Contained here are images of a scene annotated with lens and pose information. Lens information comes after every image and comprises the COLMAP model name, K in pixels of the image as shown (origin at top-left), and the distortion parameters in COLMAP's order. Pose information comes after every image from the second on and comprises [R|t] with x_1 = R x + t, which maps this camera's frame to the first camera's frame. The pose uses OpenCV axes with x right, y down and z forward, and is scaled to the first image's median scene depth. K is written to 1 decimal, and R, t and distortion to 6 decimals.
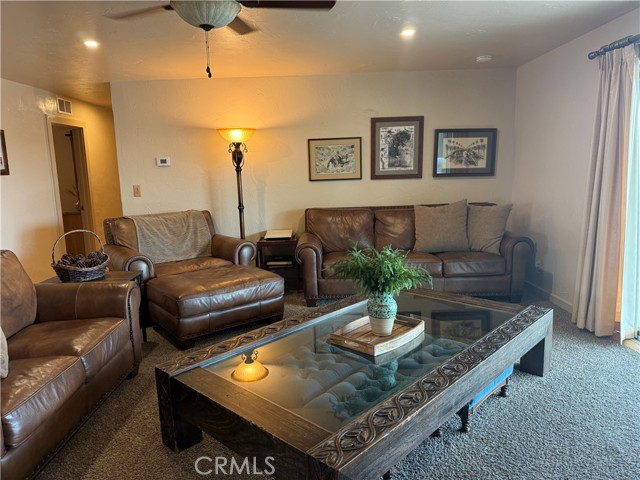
lens RADIAL K [[446.7, 0, 318.6], [0, 446.7, 244.4], [0, 0, 1]] dist [0.121190, -0.184730]
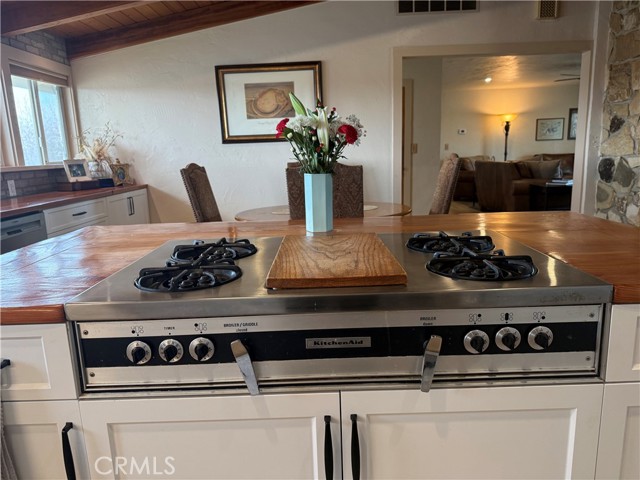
lens RADIAL K [[459.3, 0, 320.8], [0, 459.3, 241.6], [0, 0, 1]] dist [-0.007719, -0.008896]
pose [[0.999987, -0.003004, -0.004114, -0.963193], [0.003125, 0.999551, 0.029814, 0.238908], [0.004023, -0.029827, 0.999547, -1.022035]]
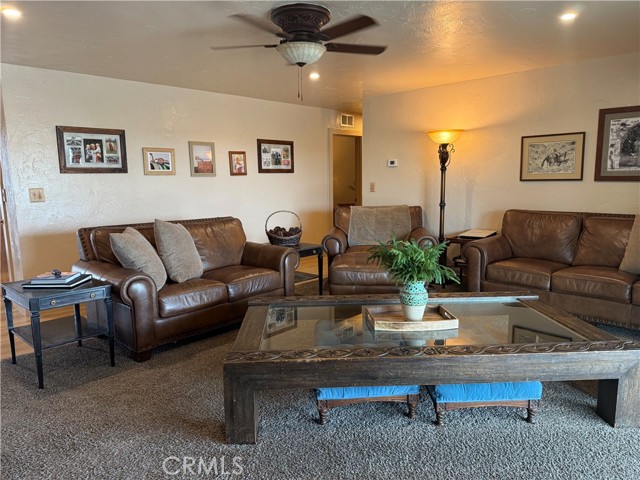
lens RADIAL K [[448.8, 0, 317.6], [0, 448.8, 242.0], [0, 0, 1]] dist [0.052994, -0.079286]
pose [[0.730730, 0.115808, -0.672772, 0.327381], [-0.119092, 0.992019, 0.041410, -0.003351], [0.672198, 0.049862, 0.738690, 0.022191]]
